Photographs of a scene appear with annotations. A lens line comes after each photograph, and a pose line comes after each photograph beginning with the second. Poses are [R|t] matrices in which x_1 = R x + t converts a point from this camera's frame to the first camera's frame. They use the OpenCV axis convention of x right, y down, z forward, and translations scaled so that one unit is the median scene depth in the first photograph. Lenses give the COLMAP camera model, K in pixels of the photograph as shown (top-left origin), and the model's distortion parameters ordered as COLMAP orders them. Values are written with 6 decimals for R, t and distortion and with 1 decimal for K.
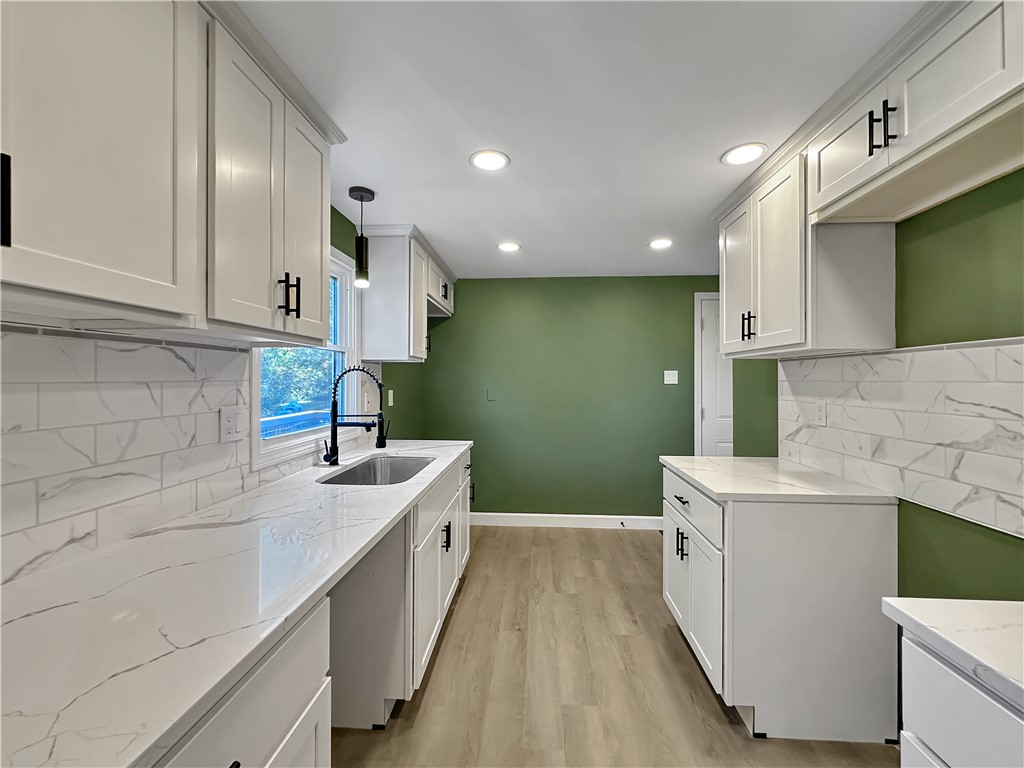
lens RADIAL K [[421.8, 0, 517.8], [0, 421.8, 375.0], [0, 0, 1]] dist [0.000432, 0.000282]
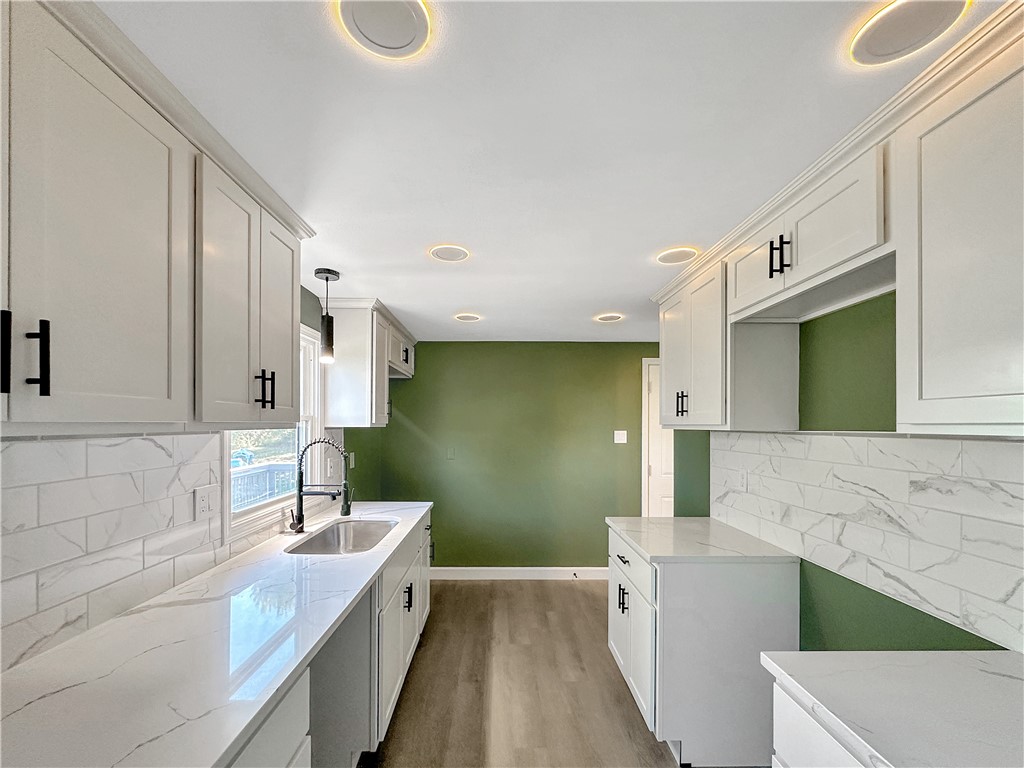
lens RADIAL K [[422.8, 0, 508.3], [0, 422.8, 422.3], [0, 0, 1]] dist [0.000009, 0.000388]
pose [[0.997357, 0.002566, 0.072616, 0.004910], [-0.003005, 0.999978, 0.005945, -0.078351], [-0.072599, -0.006148, 0.997342, -0.097579]]
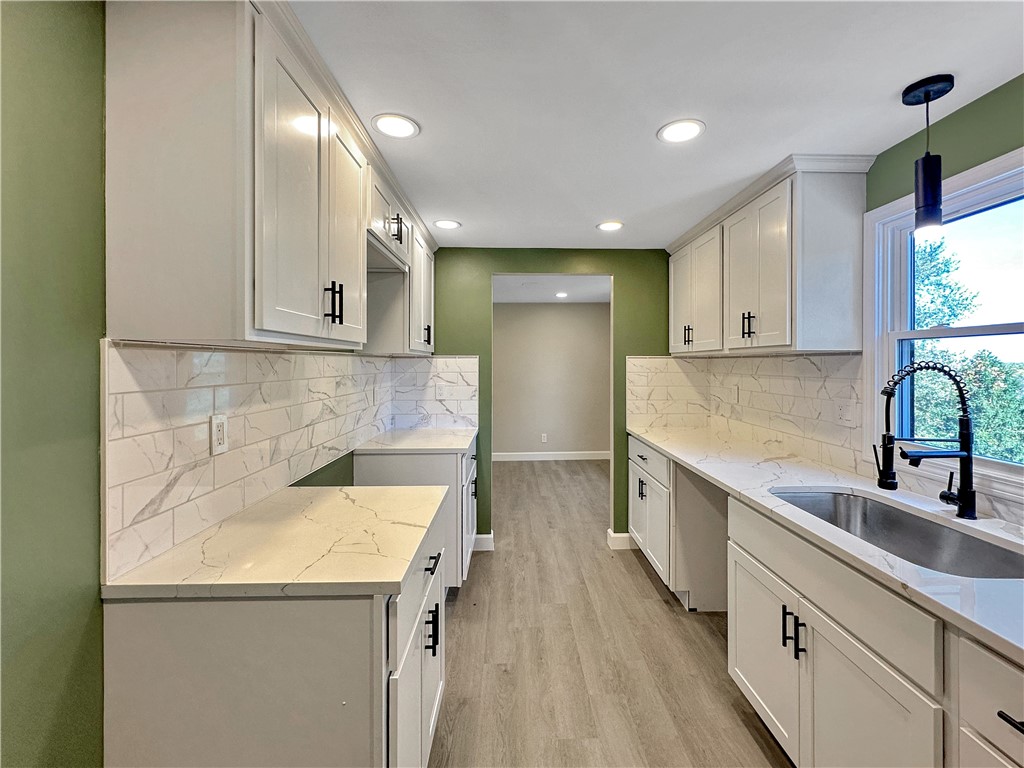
lens RADIAL K [[419.4, 0, 511.4], [0, 419.4, 360.8], [0, 0, 1]] dist [-0.001136, -0.000075]
pose [[-0.998545, -0.001584, -0.053902, 0.328628], [-0.000834, 0.999903, -0.013924, -0.017179], [0.053919, -0.013859, -0.998449, 1.833284]]
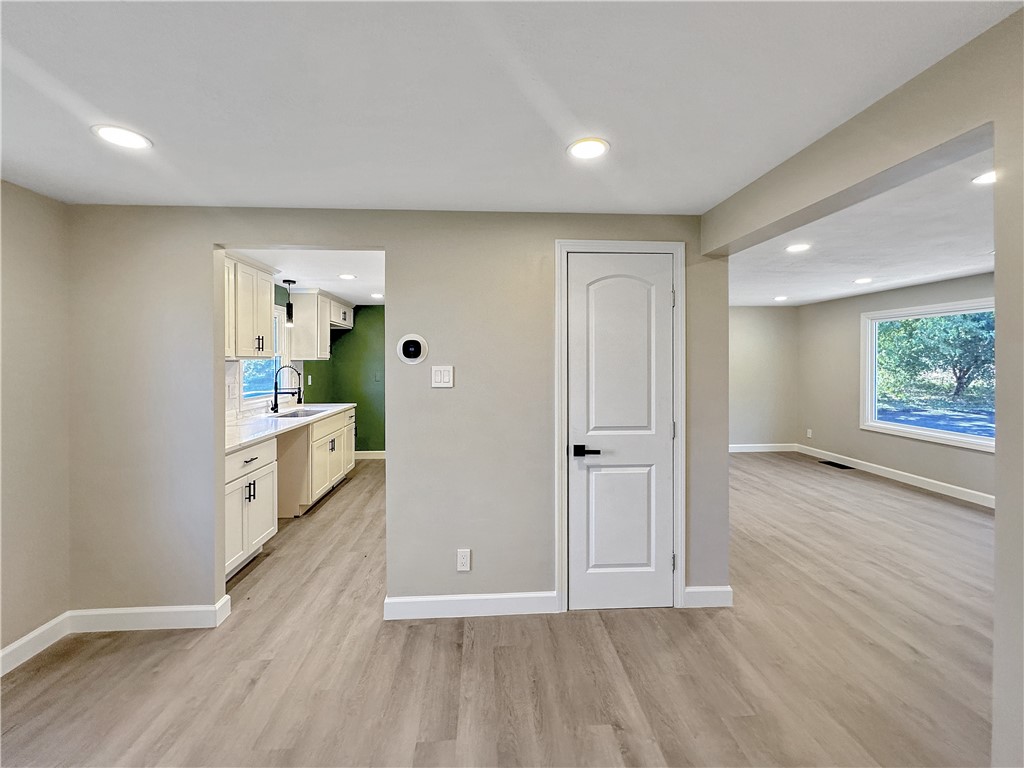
lens RADIAL K [[419.4, 0, 511.4], [0, 419.4, 360.8], [0, 0, 1]] dist [-0.001136, -0.000075]
pose [[0.993791, -0.001569, 0.111248, 0.561044], [0.000428, 0.999947, 0.010277, -0.071836], [-0.111258, -0.010166, 0.993740, -1.355720]]
